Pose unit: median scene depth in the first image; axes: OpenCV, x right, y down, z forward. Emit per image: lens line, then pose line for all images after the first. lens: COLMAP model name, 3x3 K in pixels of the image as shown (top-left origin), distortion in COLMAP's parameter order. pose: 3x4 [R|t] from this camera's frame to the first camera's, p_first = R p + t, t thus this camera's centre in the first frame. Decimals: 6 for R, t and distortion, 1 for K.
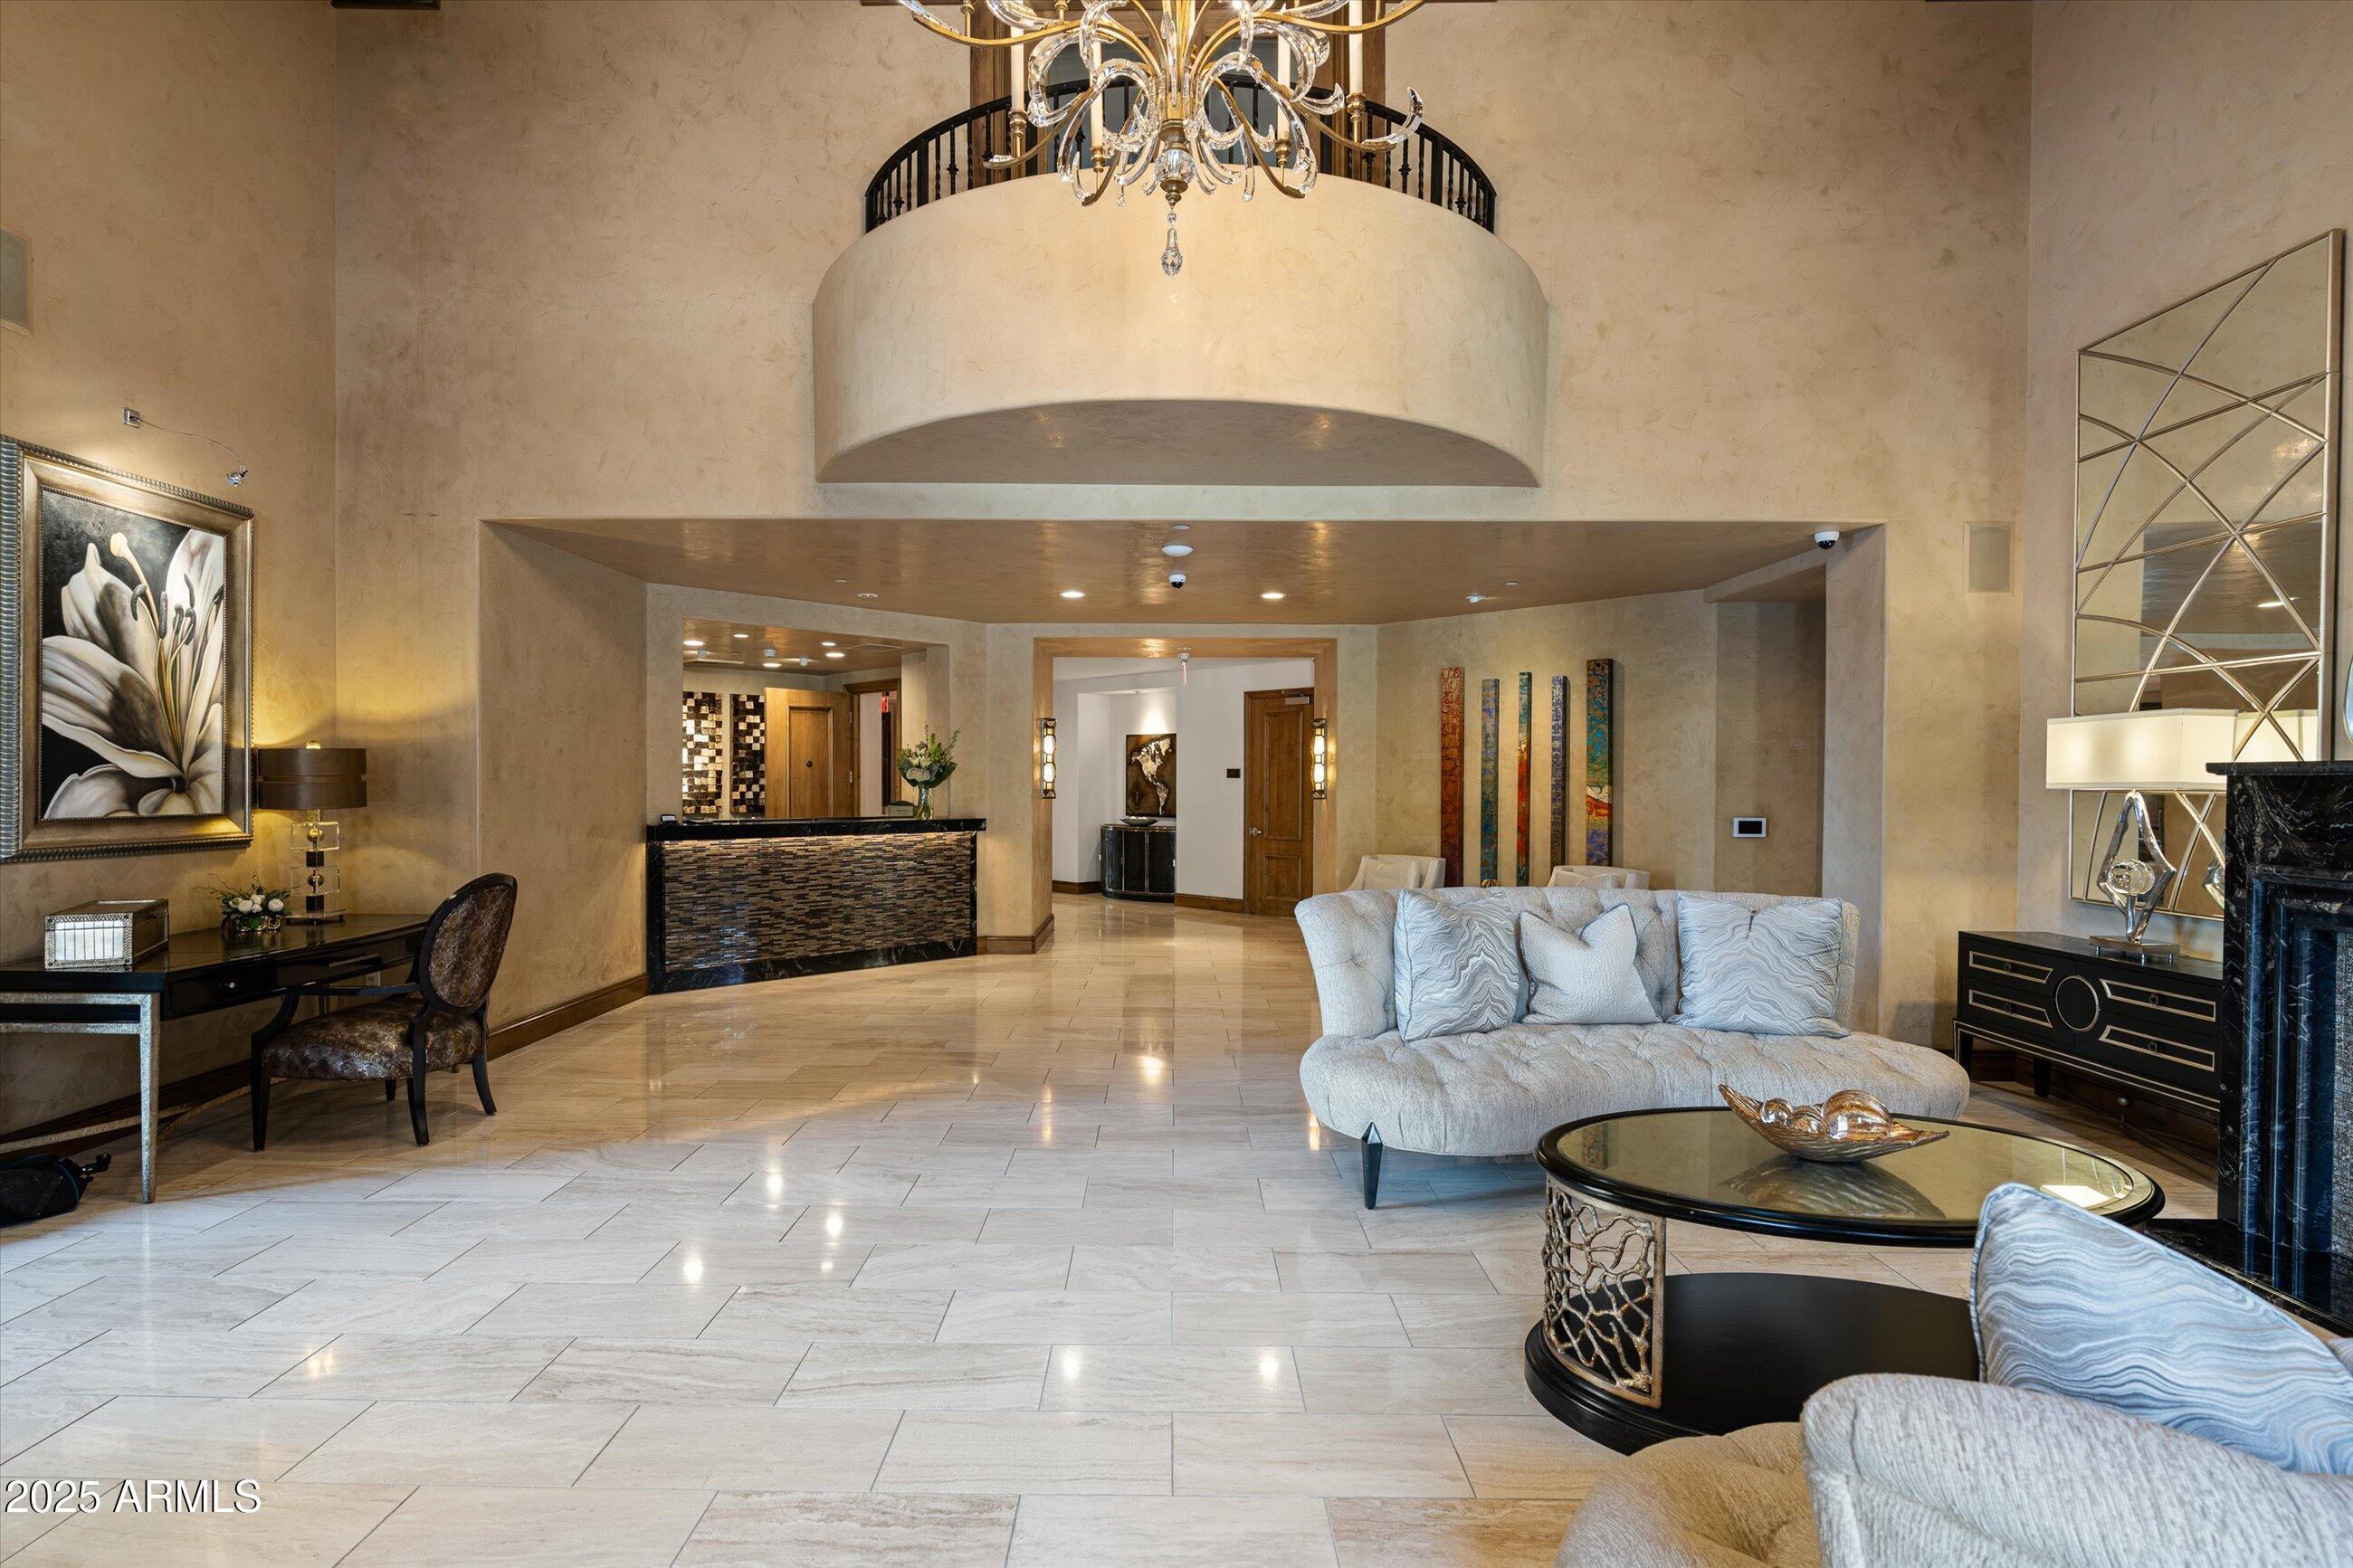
lens RADIAL K [[1114.9, 0, 1155.2], [0, 1114.9, 792.4], [0, 0, 1]] dist [-0.002126, -0.000329]
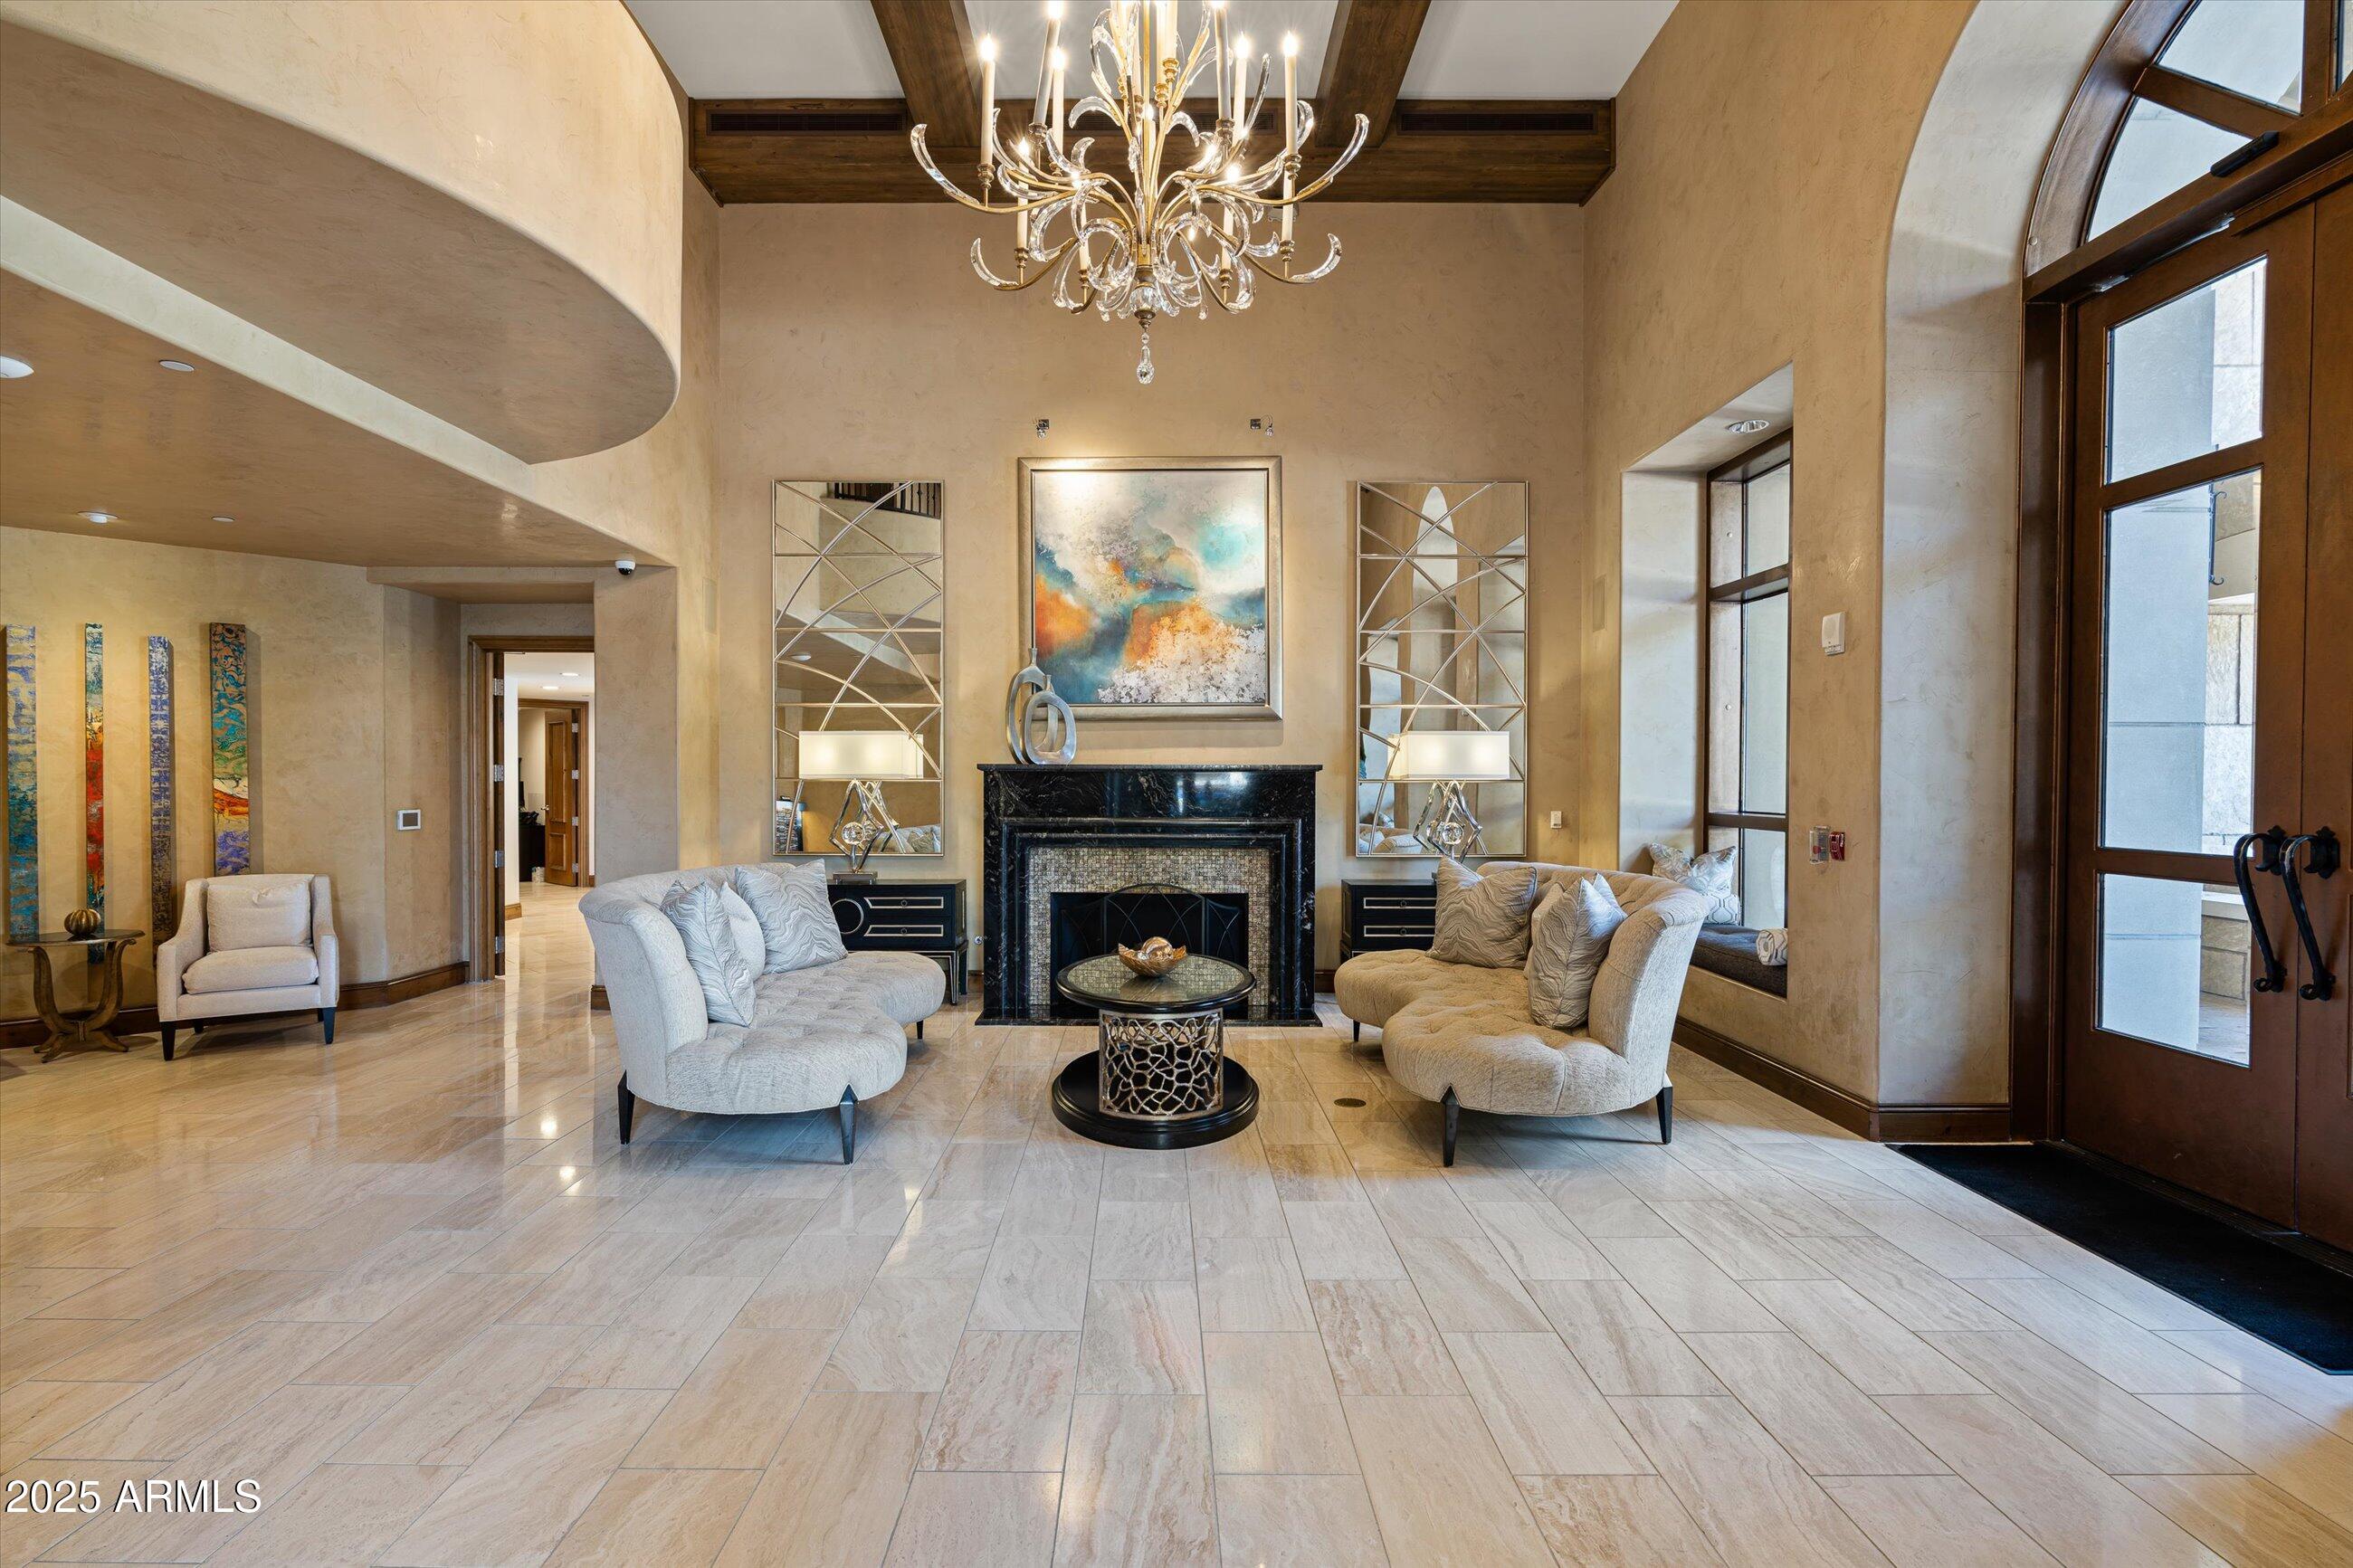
lens RADIAL K [[1114.9, 0, 1151.6], [0, 1114.9, 785.9], [0, 0, 1]] dist [-0.002126, -0.000329]
pose [[0.011619, -0.012694, 0.999852, -0.437810], [0.008027, 0.999888, 0.012602, -0.005568], [-0.999900, 0.007879, 0.011720, 0.334282]]
